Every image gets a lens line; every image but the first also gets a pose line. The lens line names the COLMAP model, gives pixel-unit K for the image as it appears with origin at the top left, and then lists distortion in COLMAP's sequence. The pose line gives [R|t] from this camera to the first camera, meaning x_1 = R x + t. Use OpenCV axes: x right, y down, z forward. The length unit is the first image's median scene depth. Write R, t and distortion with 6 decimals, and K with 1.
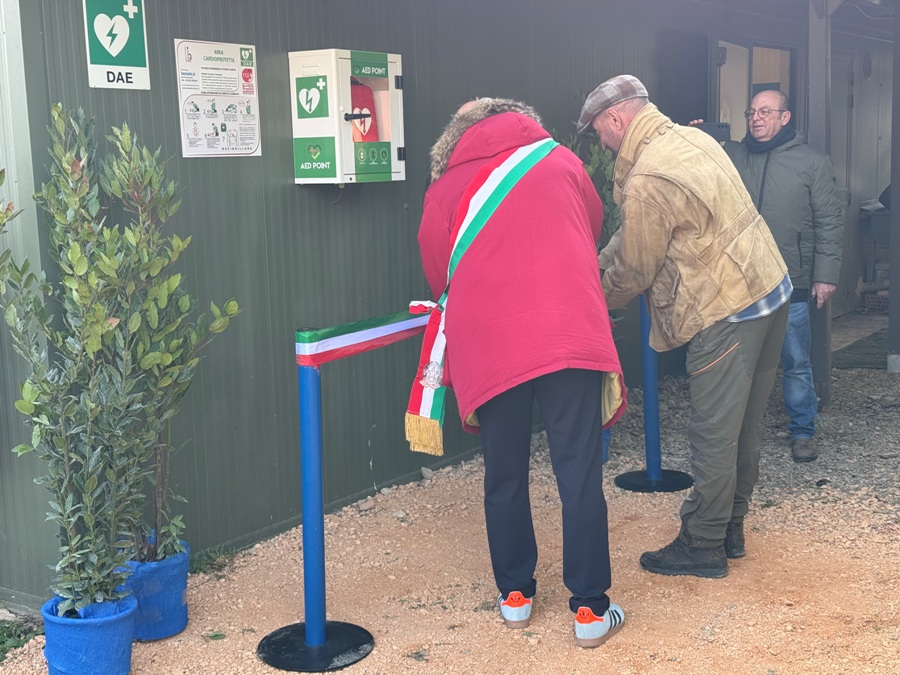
lens RADIAL K [[1245.2, 0, 451.6], [0, 1245.2, 340.3], [0, 0, 1]] dist [0.116041, 0.000000]
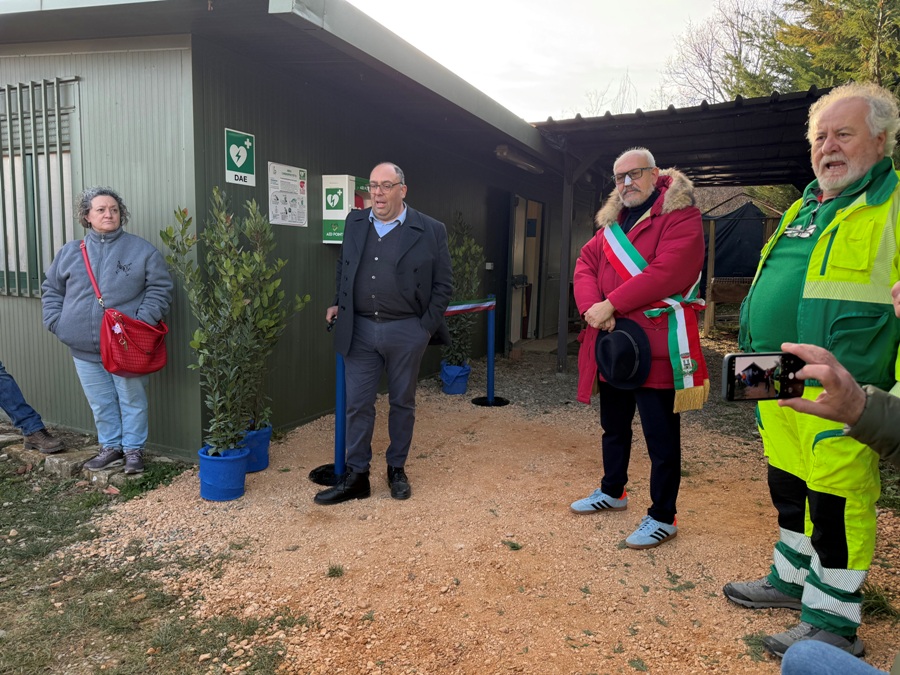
lens RADIAL K [[624.3, 0, 454.4], [0, 624.3, 344.5], [0, 0, 1]] dist [0.074459, -0.060499]
pose [[0.985148, 0.035365, 0.168024, -0.088034], [-0.034457, 0.999372, -0.008318, 0.036257], [-0.168212, 0.002404, 0.985748, 0.003108]]
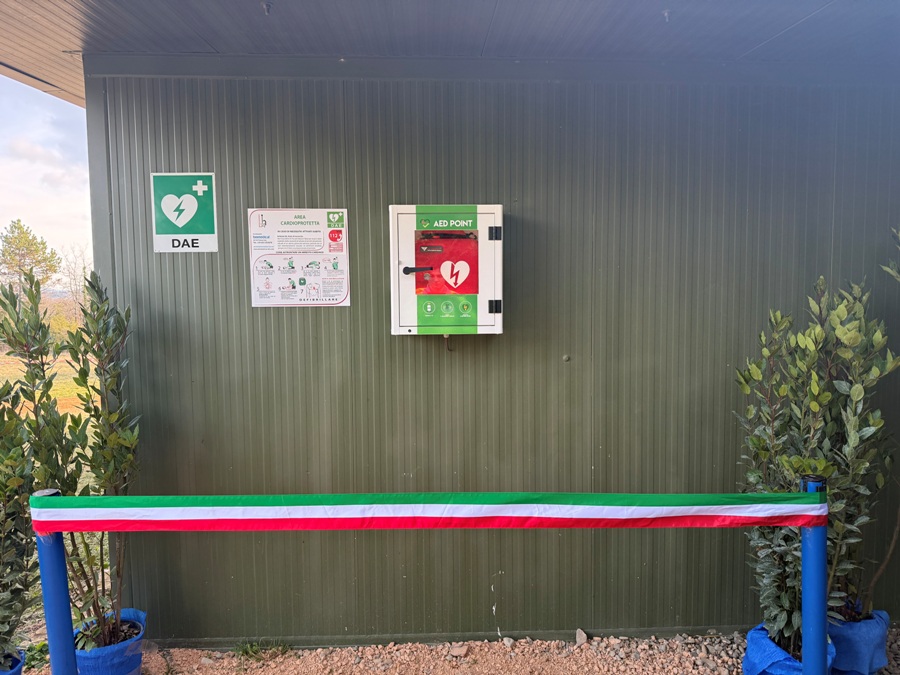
lens RADIAL K [[624.3, 0, 469.2], [0, 624.3, 339.5], [0, 0, 1]] dist [0.074459, -0.060499]
pose [[0.596278, 0.080561, -0.798725, 0.374506], [-0.124448, 0.992200, 0.007170, -0.140190], [0.793073, 0.095124, 0.601653, 0.781016]]
